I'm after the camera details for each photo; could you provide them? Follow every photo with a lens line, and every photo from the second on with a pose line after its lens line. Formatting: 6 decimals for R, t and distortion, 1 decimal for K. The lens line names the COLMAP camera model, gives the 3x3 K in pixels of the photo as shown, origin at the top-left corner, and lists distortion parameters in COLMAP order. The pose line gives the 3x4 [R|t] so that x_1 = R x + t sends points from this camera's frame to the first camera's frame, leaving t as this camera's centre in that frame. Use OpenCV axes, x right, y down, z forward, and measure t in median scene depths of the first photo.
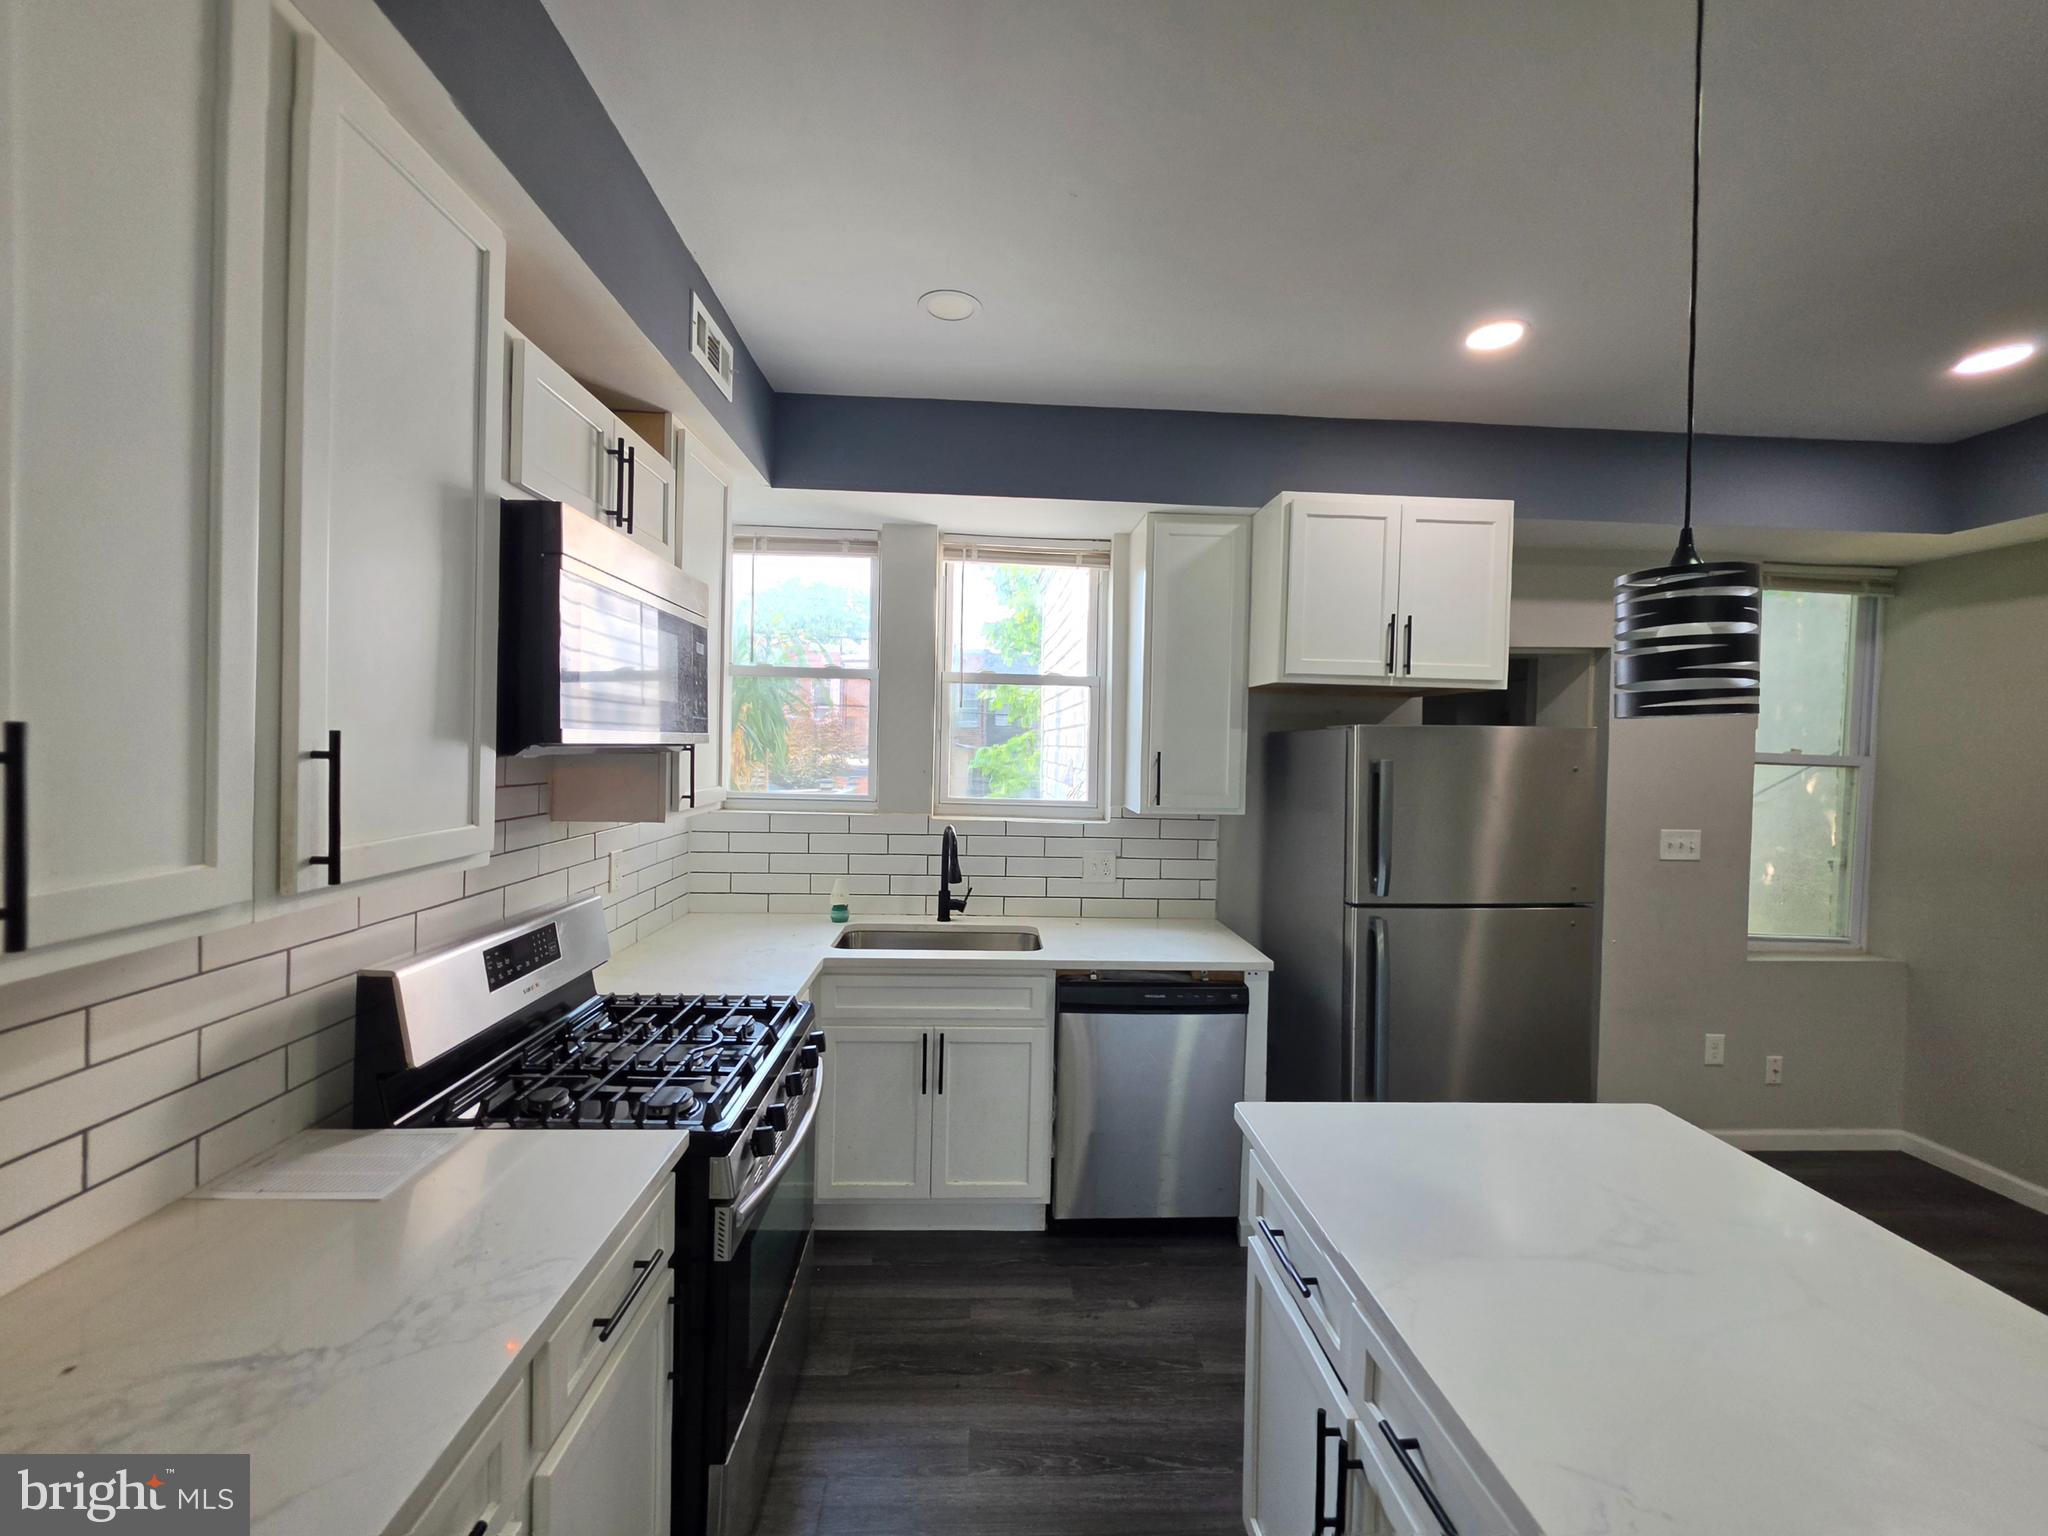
lens RADIAL K [[835.1, 0, 1019.0], [0, 835.1, 756.7], [0, 0, 1]] dist [-0.002104, 0.000473]
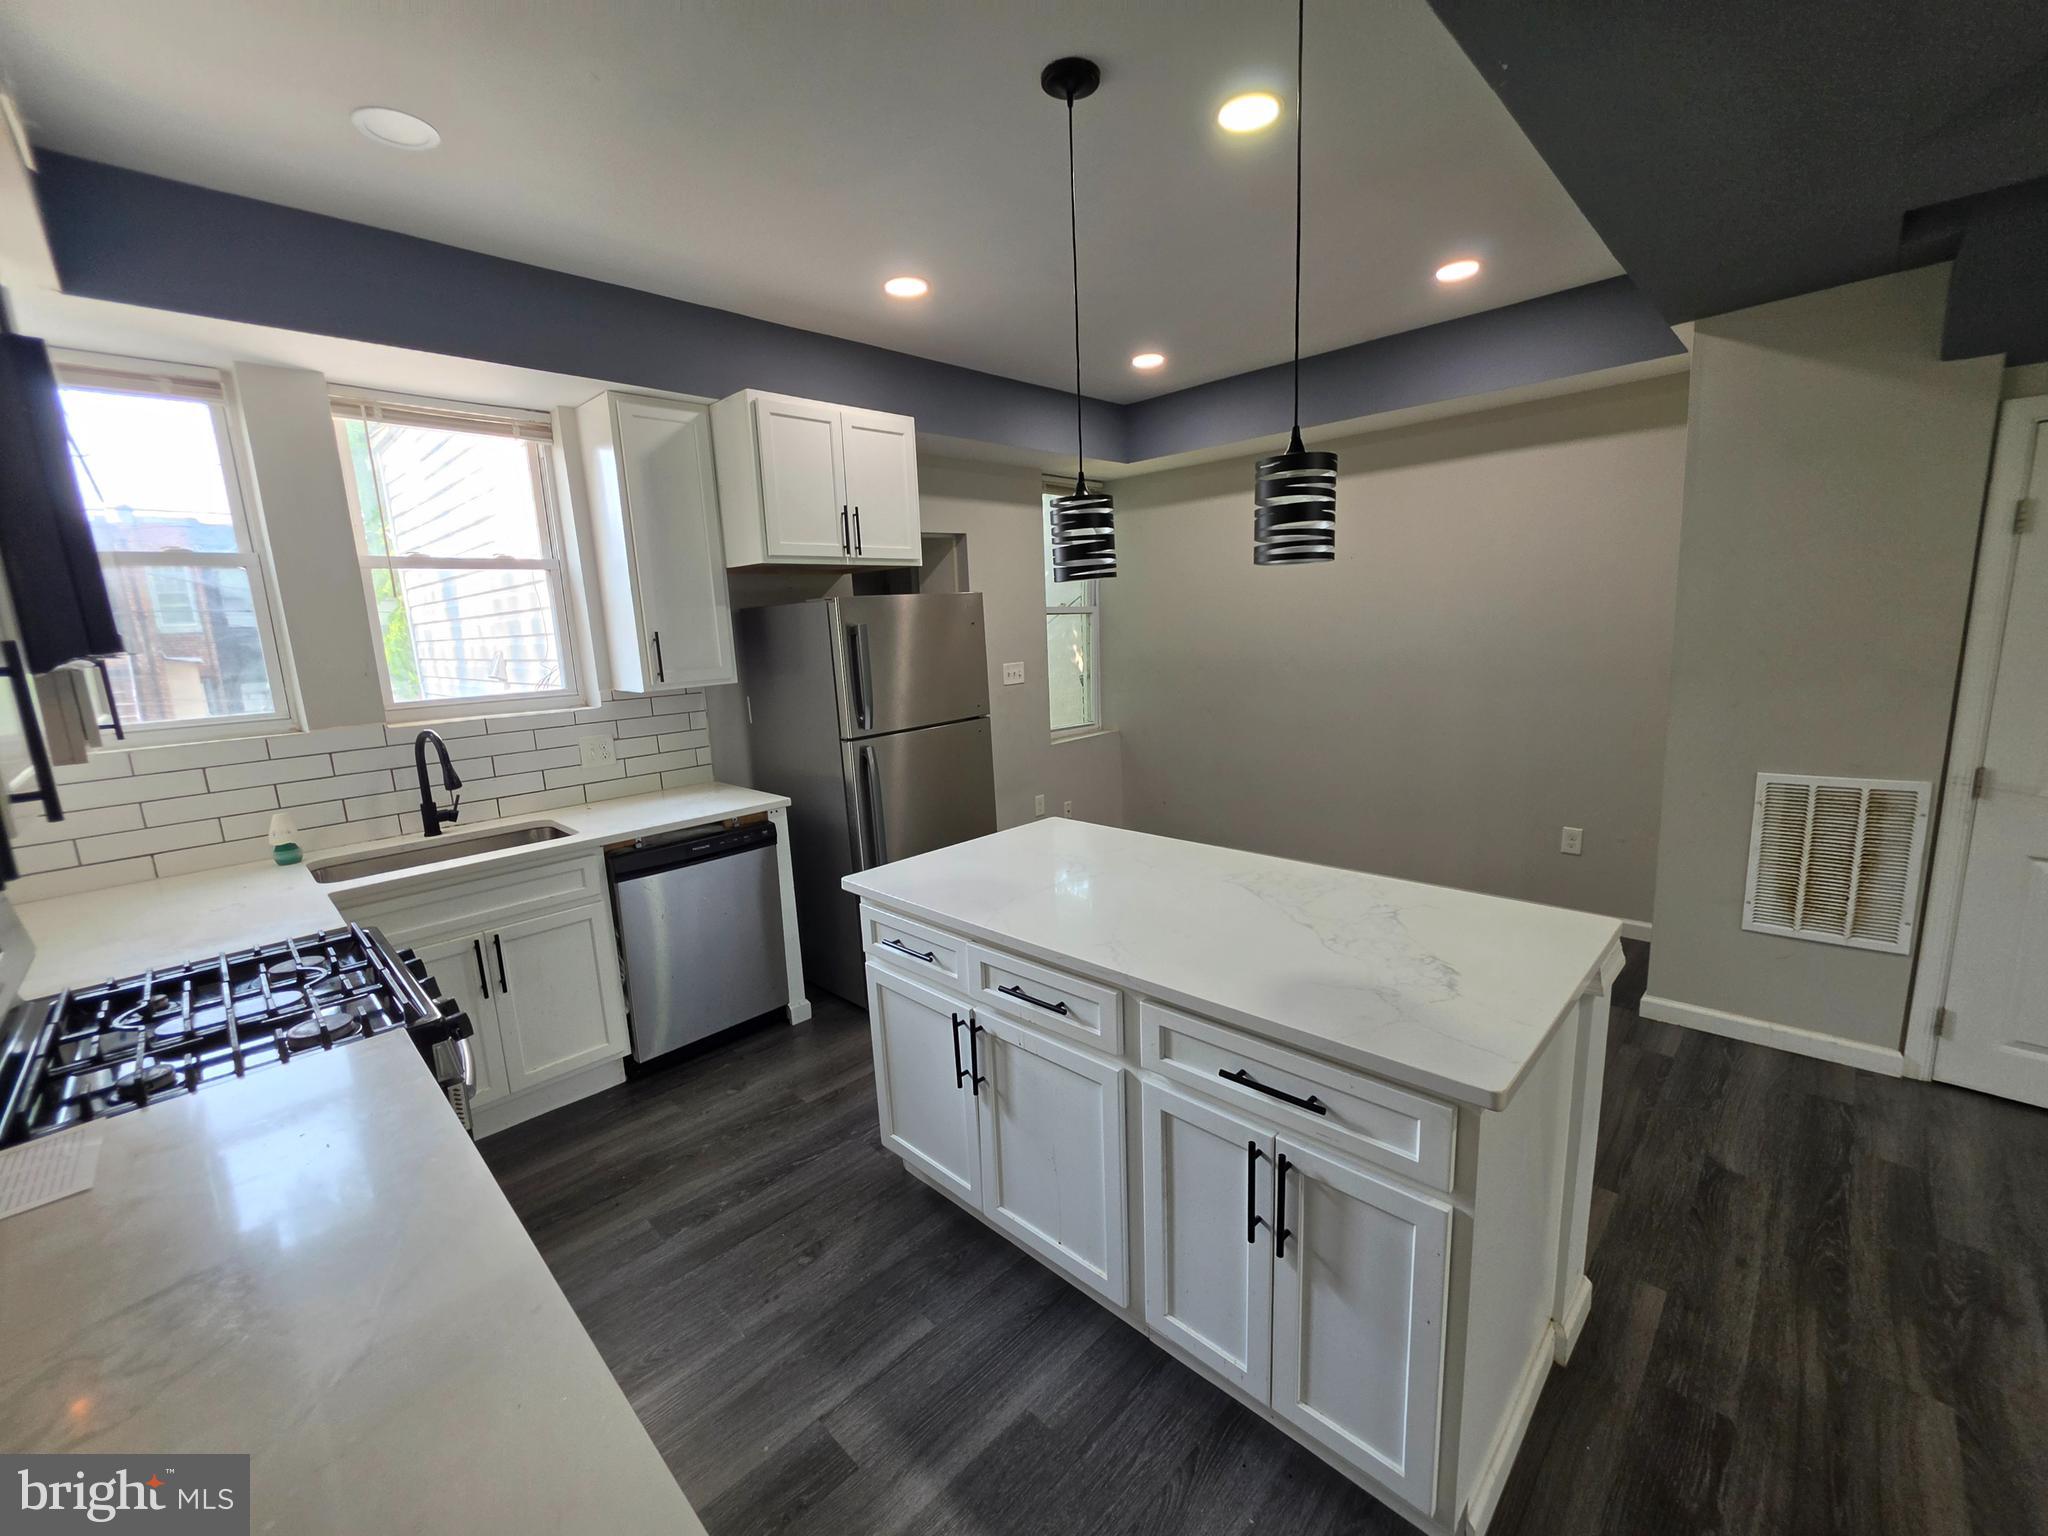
lens RADIAL K [[838.4, 0, 1018.1], [0, 838.4, 767.7], [0, 0, 1]] dist [-0.003933, 0.000212]
pose [[0.734007, -0.174304, 0.656393, -0.249173], [0.071833, 0.981008, 0.180178, 0.005575], [-0.675333, -0.085101, 0.732587, -0.118463]]
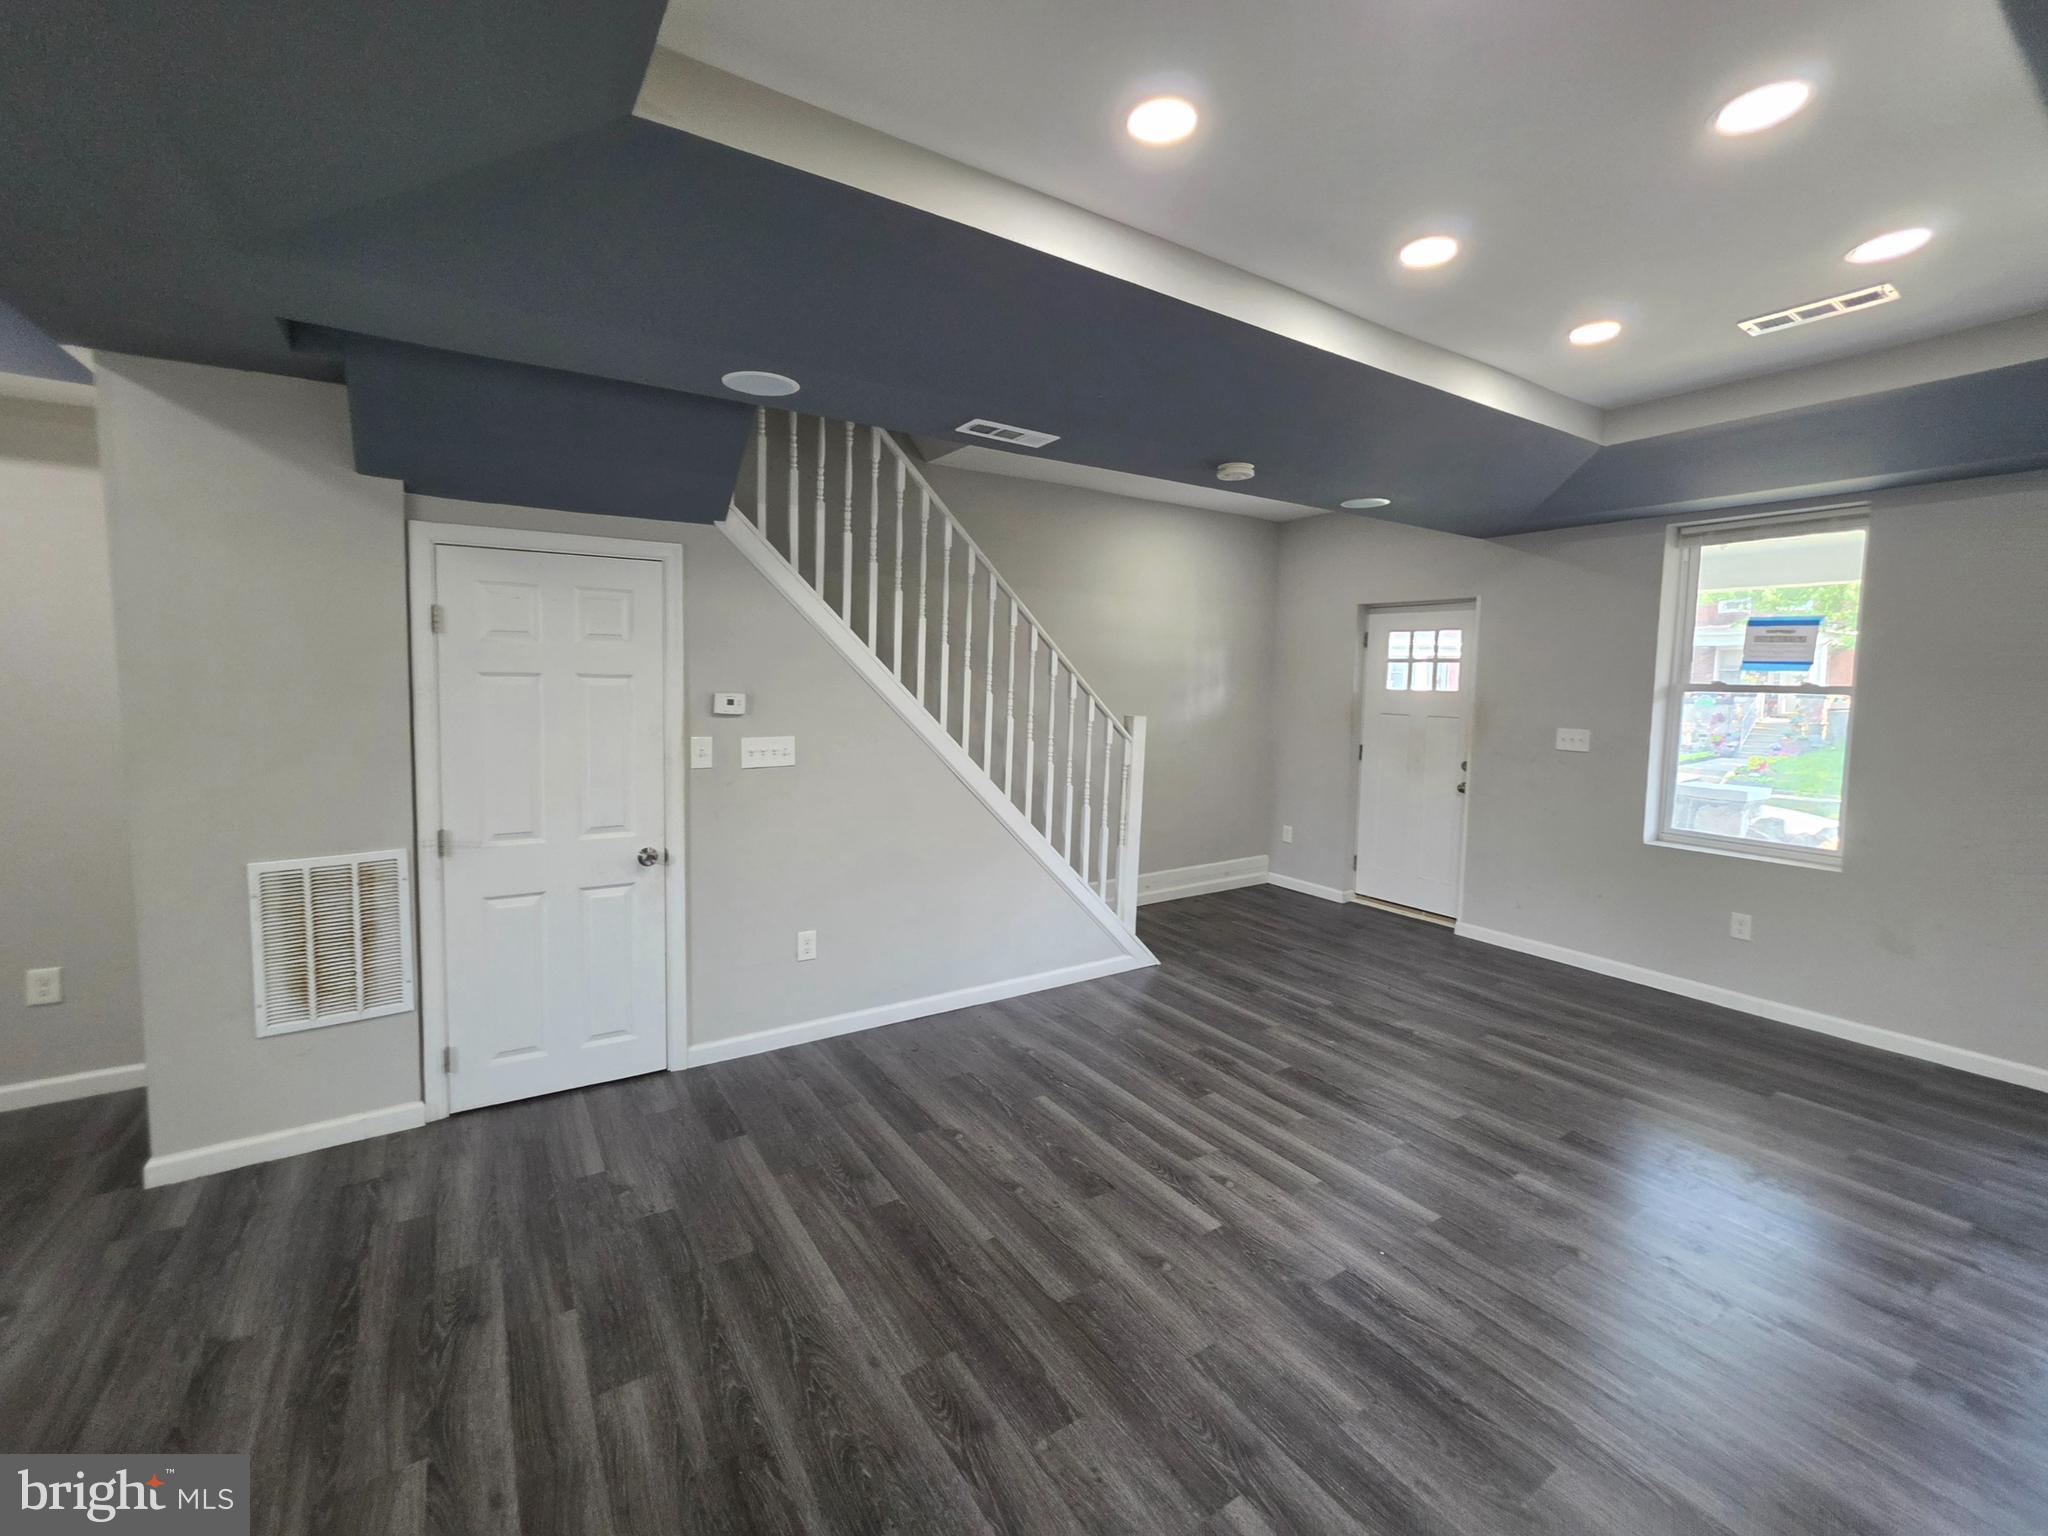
lens RADIAL K [[854.5, 0, 1020.1], [0, 854.5, 729.8], [0, 0, 1]] dist [-0.002141, -0.000218]
pose [[-0.511310, -0.088821, 0.854794, -0.159501], [-0.018955, 0.995568, 0.092110, 0.006456], [-0.859187, 0.030895, -0.510728, -0.246352]]
